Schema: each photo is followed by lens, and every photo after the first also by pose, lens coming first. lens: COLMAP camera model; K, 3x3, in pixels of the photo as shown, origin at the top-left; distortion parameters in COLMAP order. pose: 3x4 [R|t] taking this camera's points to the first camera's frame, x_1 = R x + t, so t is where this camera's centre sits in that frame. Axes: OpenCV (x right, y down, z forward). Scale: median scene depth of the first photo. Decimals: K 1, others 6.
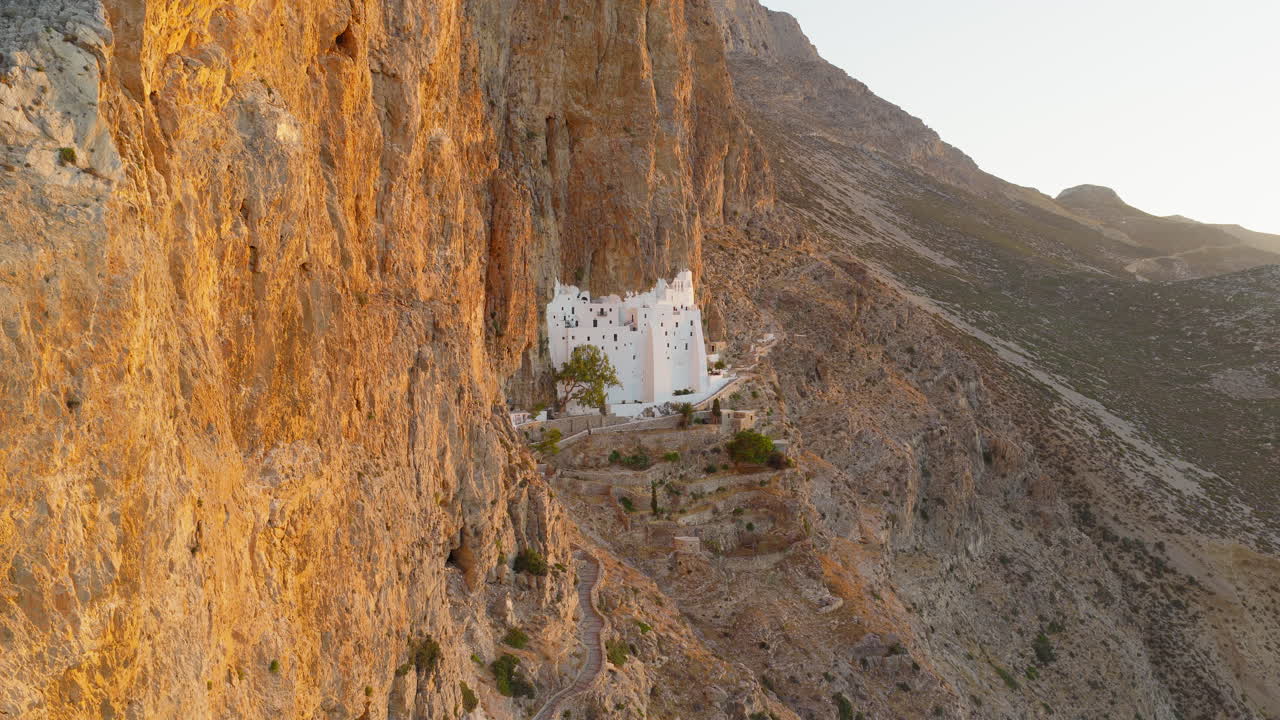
lens RADIAL K [[1111.0, 0, 640.0], [0, 1111.0, 360.0], [0, 0, 1]] dist [-0.001555, 0.000510]
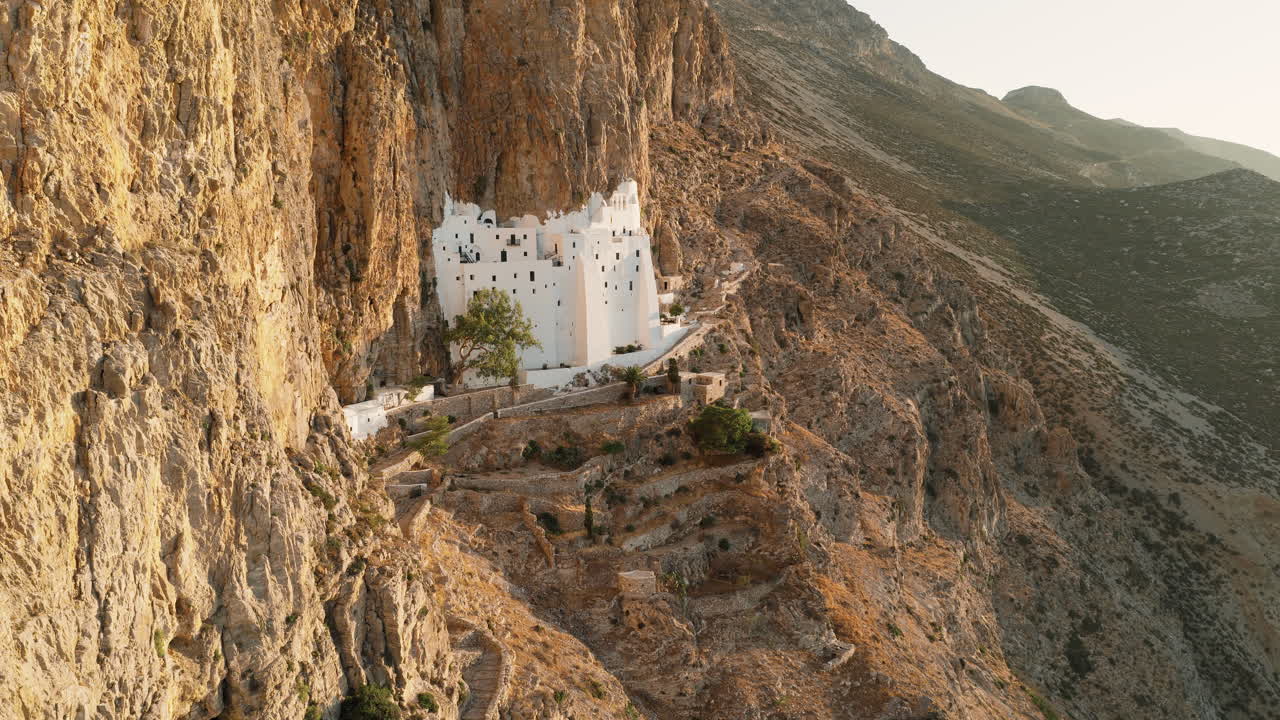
lens RADIAL K [[1111.0, 0, 640.0], [0, 1111.0, 360.0], [0, 0, 1]] dist [-0.001555, 0.000510]
pose [[0.998271, -0.012382, 0.057463, 0.005336], [0.007536, 0.996454, 0.083797, -0.025407], [-0.058297, -0.083219, 0.994825, 0.276900]]
